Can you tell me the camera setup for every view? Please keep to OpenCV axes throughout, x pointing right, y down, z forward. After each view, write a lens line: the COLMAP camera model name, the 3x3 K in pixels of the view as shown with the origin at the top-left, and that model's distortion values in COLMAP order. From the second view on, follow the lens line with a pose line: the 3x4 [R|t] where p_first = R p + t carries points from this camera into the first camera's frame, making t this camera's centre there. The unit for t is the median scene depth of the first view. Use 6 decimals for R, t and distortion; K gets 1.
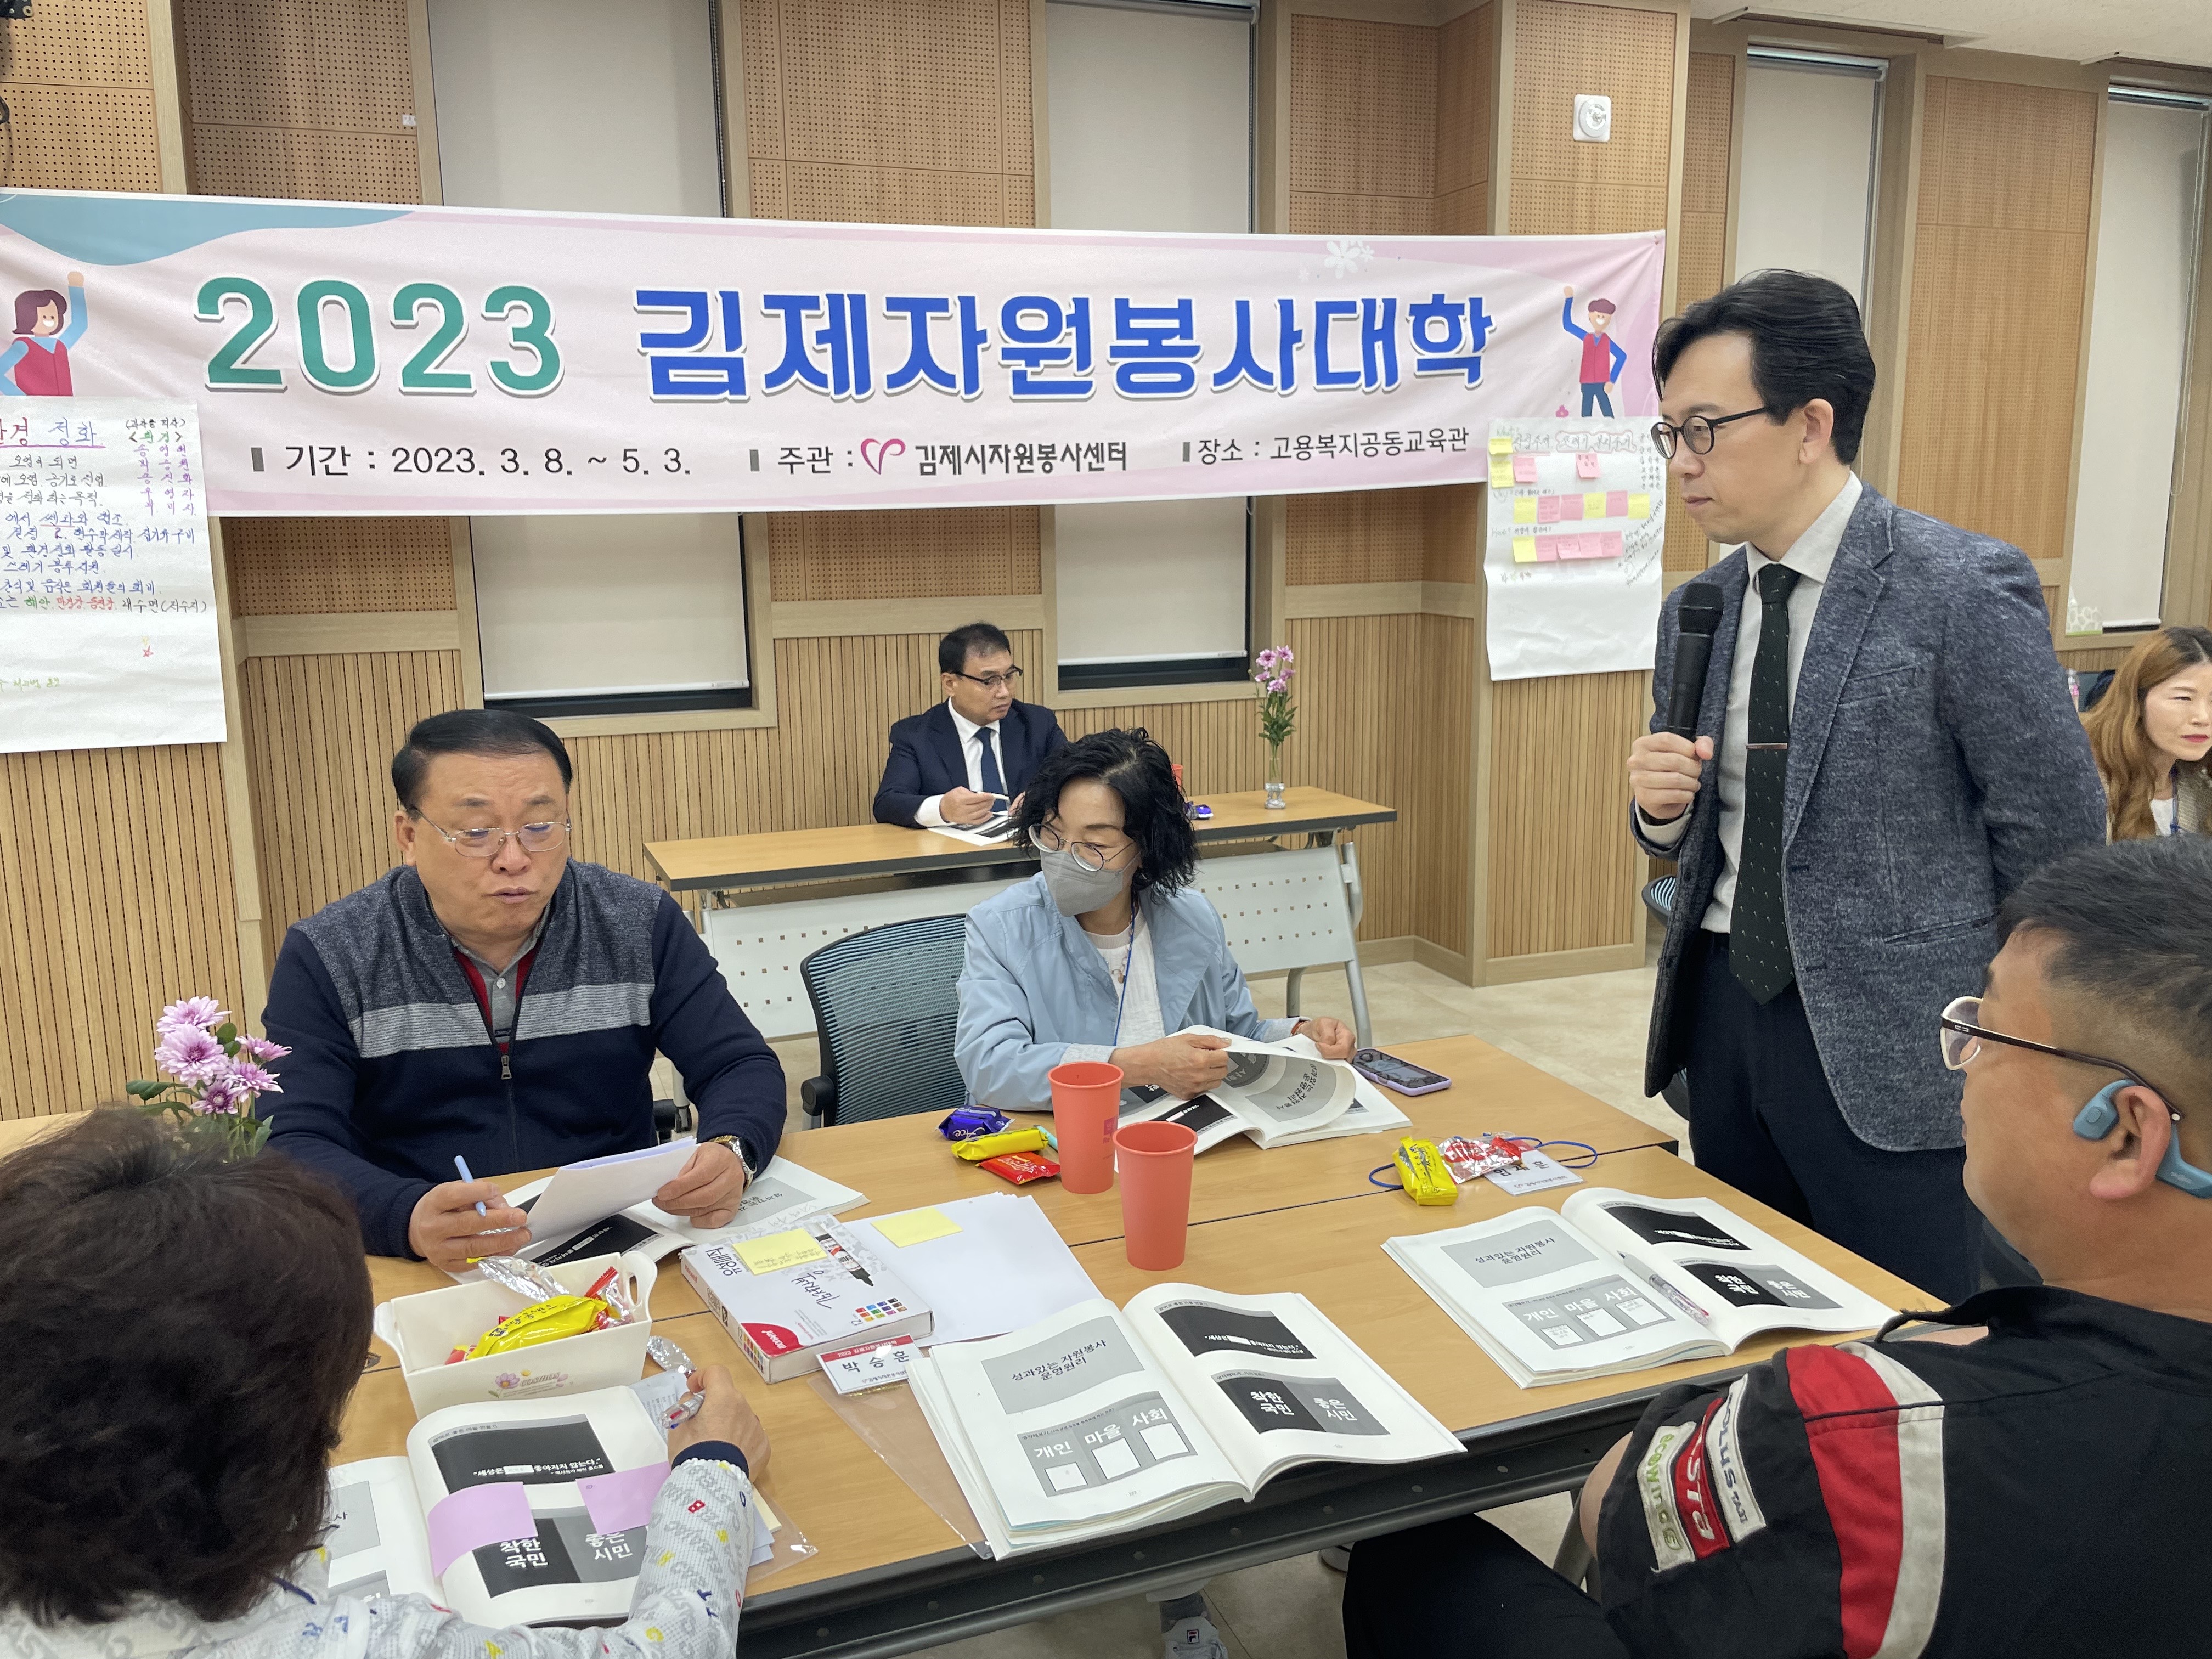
lens RADIAL K [[1681.5, 0, 1106.0], [0, 1681.5, 829.5], [0, 0, 1]] dist [0.070044, -0.098799]
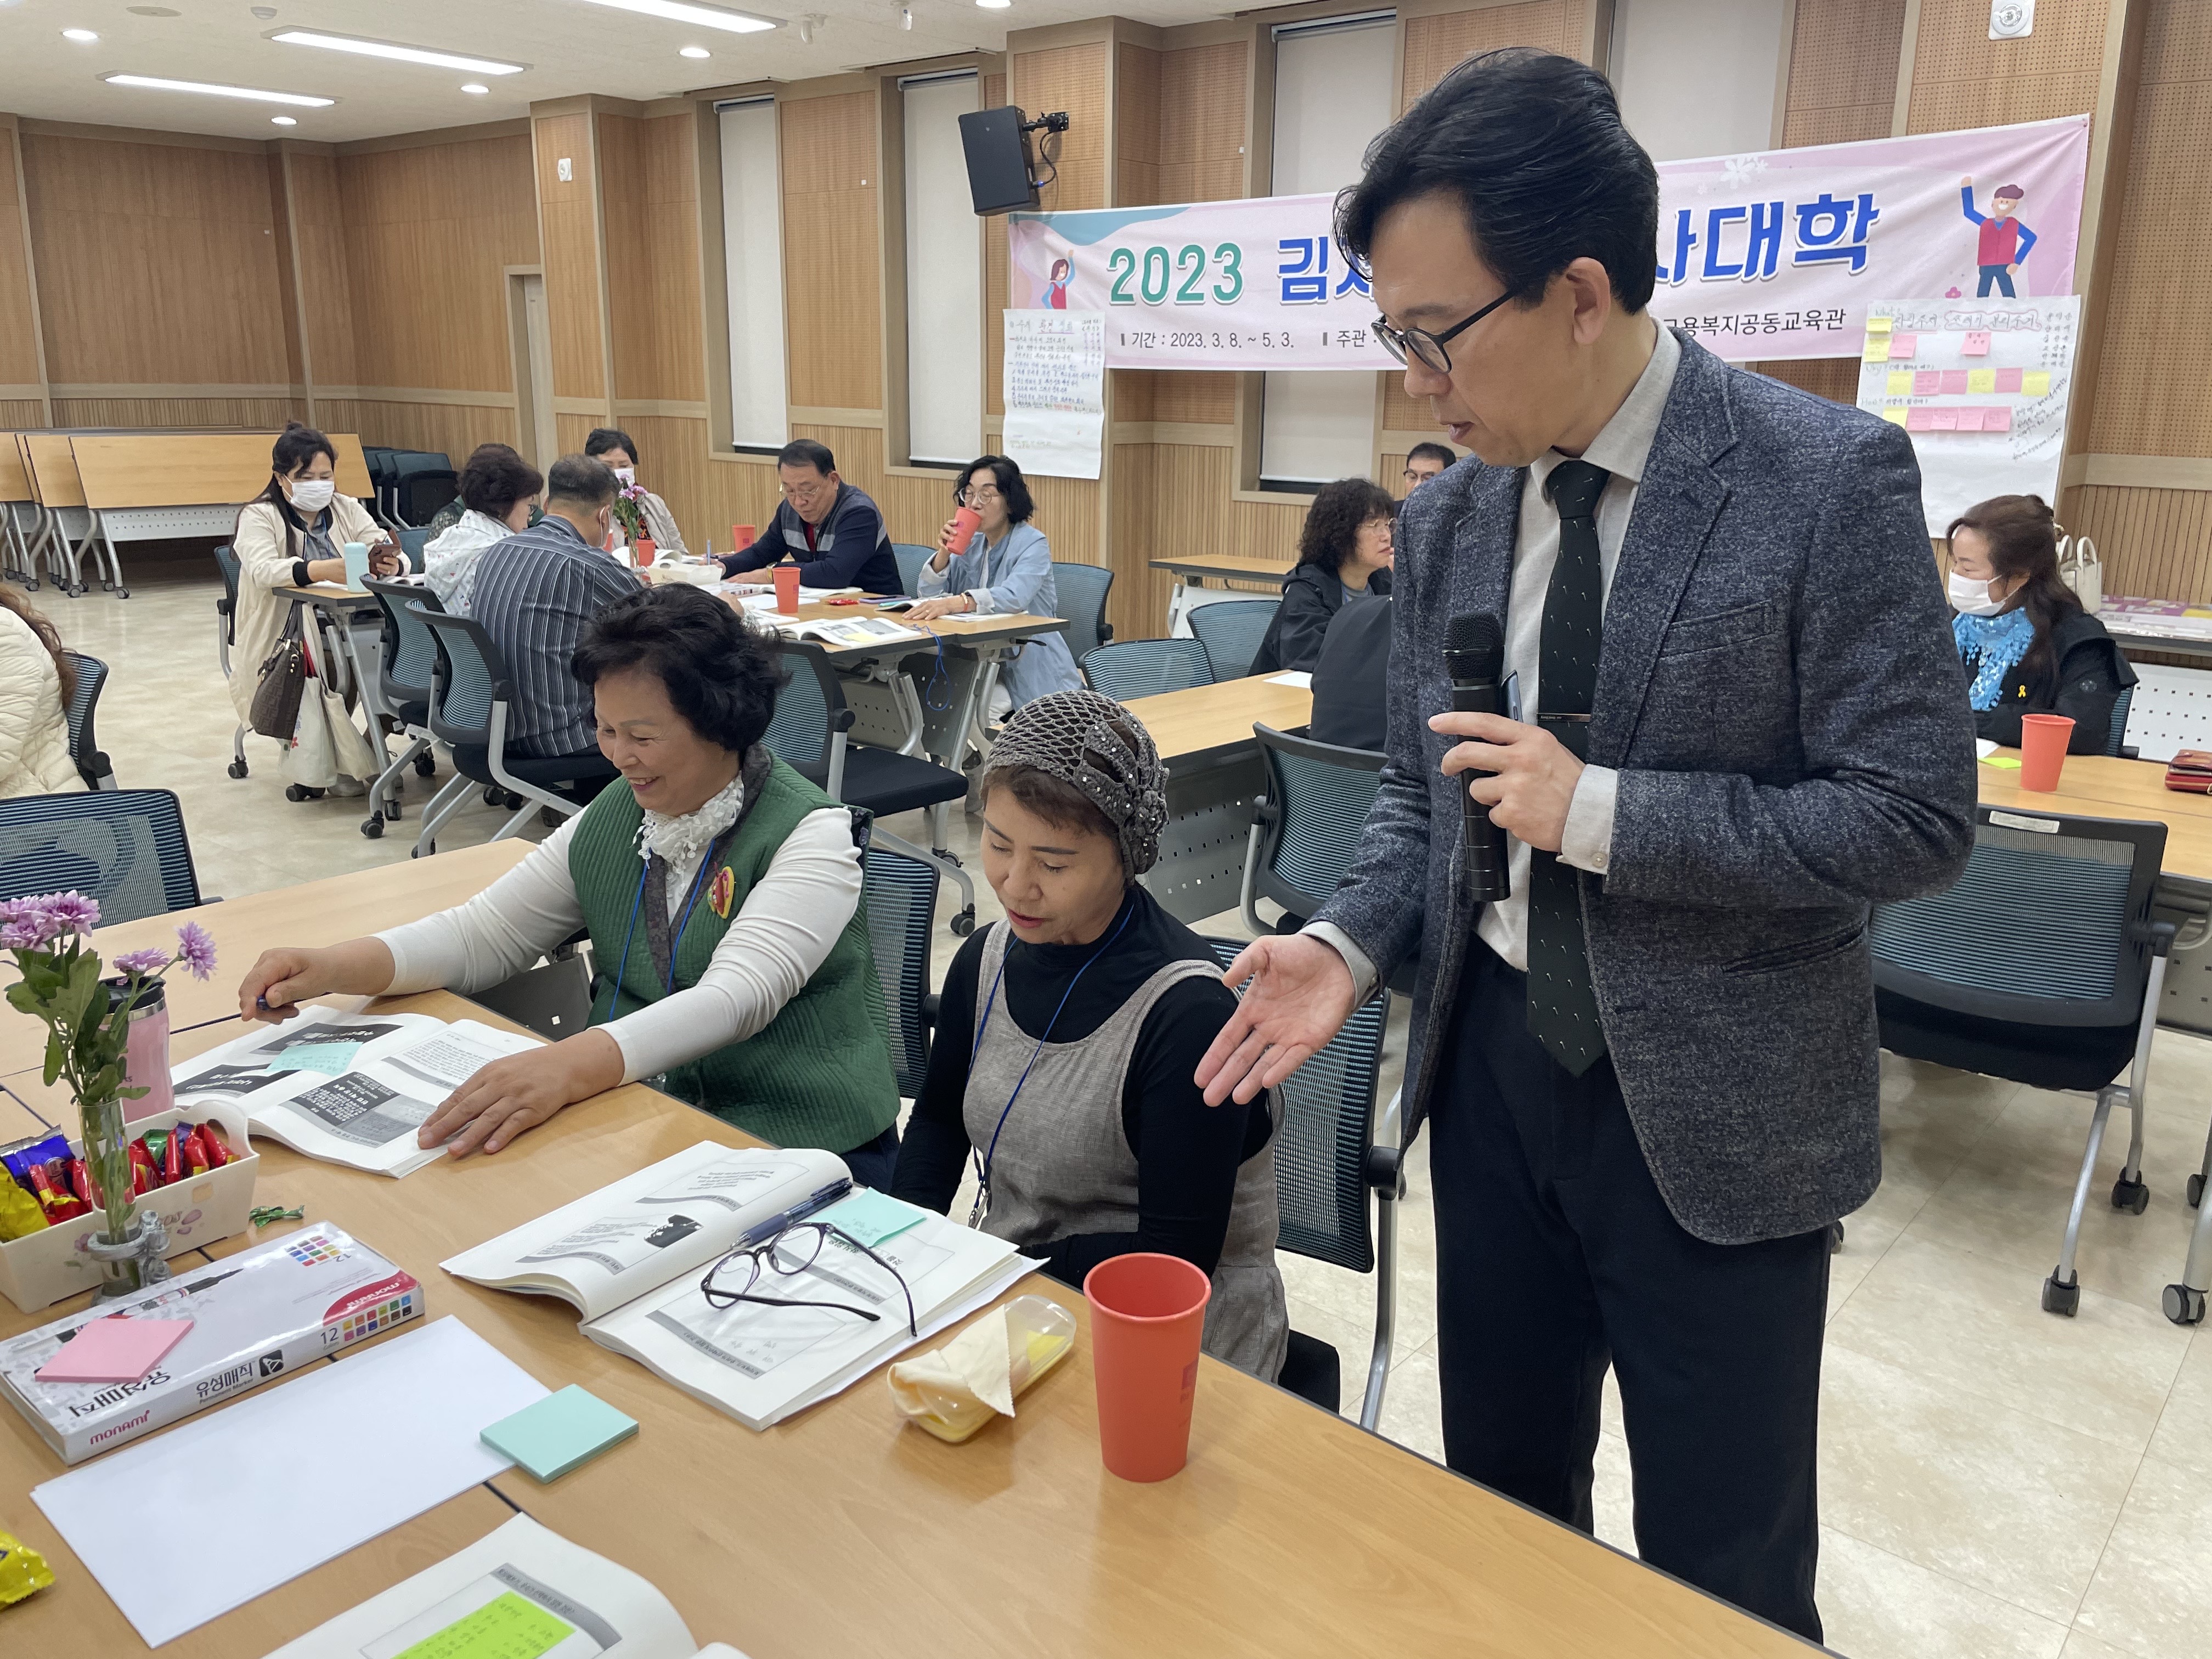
lens RADIAL K [[1681.5, 0, 1106.0], [0, 1681.5, 829.5], [0, 0, 1]] dist [0.070044, -0.098799]
pose [[0.475327, 0.248611, -0.843953, 1.078698], [-0.186669, 0.965904, 0.179400, -0.008335], [0.859779, 0.072267, 0.505528, 0.002929]]
